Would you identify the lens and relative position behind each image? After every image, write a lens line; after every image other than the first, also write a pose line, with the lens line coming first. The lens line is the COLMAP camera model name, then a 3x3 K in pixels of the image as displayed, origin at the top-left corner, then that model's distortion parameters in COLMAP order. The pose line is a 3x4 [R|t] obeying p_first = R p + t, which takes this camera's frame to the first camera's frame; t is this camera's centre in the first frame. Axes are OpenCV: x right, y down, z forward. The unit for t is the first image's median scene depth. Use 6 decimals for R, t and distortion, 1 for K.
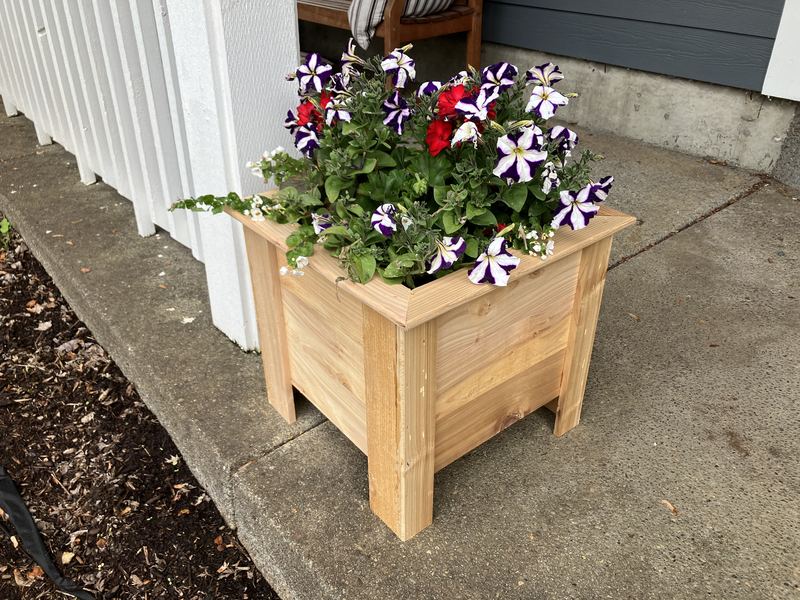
lens RADIAL K [[652.7, 0, 400.0], [0, 652.7, 300.0], [0, 0, 1]] dist [0.000696, 0.013128]
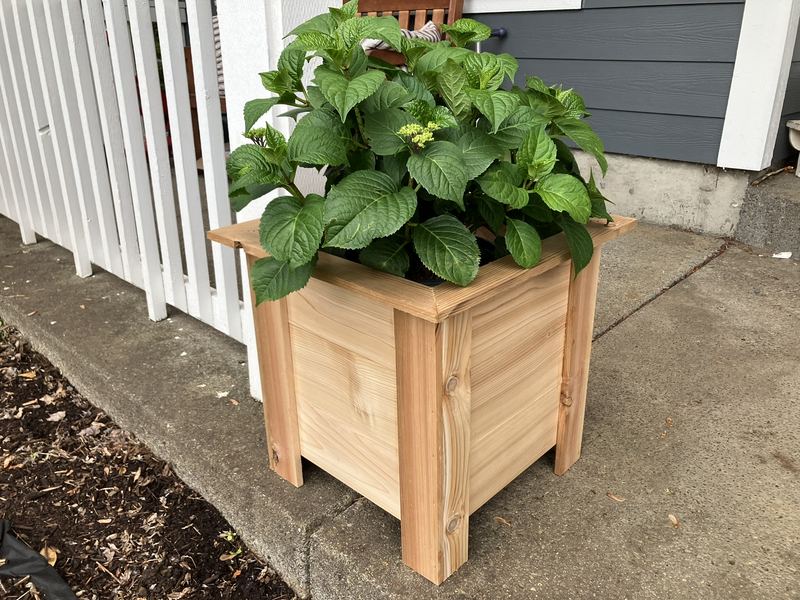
lens RADIAL K [[647.3, 0, 404.0], [0, 647.3, 304.4], [0, 0, 1]] dist [0.006435, 0.007984]
pose [[0.993730, -0.054269, 0.097756, -0.117633], [0.067832, 0.987647, -0.141251, 0.044763], [-0.088883, 0.146996, 0.985135, -0.007591]]
